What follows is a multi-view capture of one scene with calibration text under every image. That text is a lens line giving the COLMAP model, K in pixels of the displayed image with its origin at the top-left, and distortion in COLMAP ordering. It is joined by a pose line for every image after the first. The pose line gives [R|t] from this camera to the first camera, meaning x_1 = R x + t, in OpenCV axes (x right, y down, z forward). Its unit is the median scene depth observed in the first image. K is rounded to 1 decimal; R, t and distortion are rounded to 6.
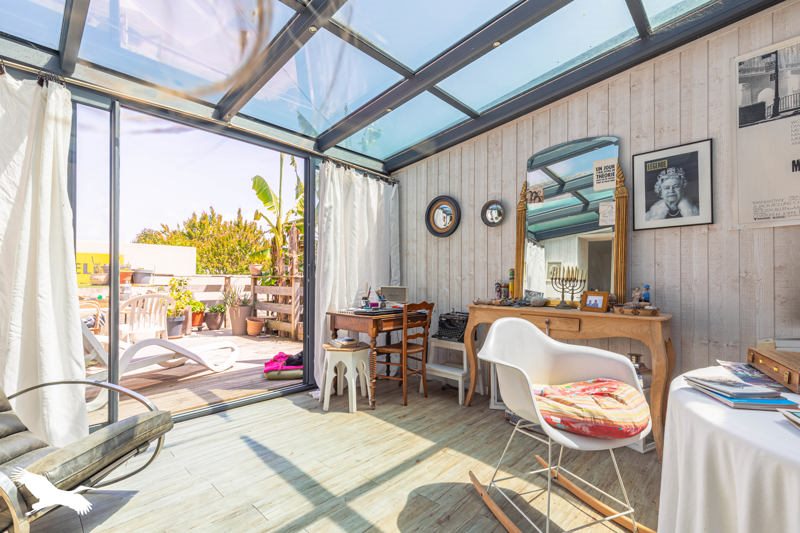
lens RADIAL K [[374.5, 0, 400.1], [0, 374.5, 270.7], [0, 0, 1]] dist [0.001534, -0.000204]
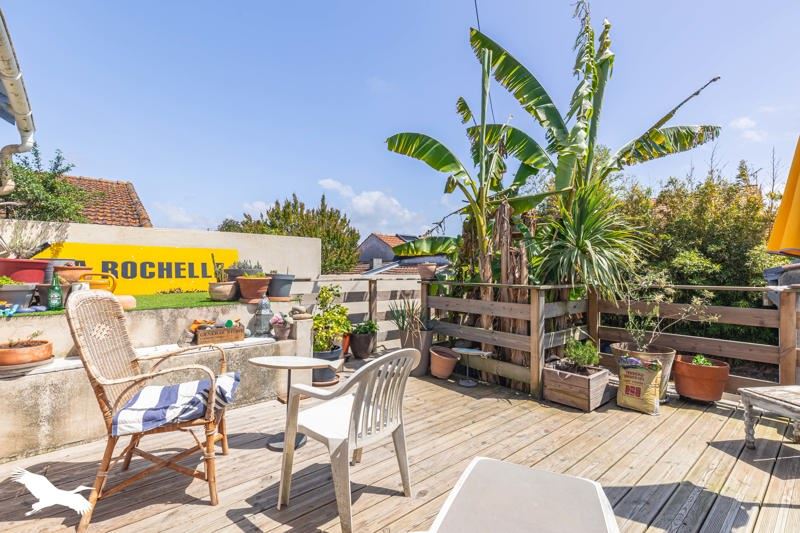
lens RADIAL K [[374.5, 0, 400.3], [0, 374.5, 266.4], [0, 0, 1]] dist [0.001534, -0.000204]
pose [[0.991378, -0.000768, -0.131032, -0.318613], [0.002836, 0.999874, 0.015593, -0.019701], [0.131004, -0.015831, 0.991255, 0.314969]]
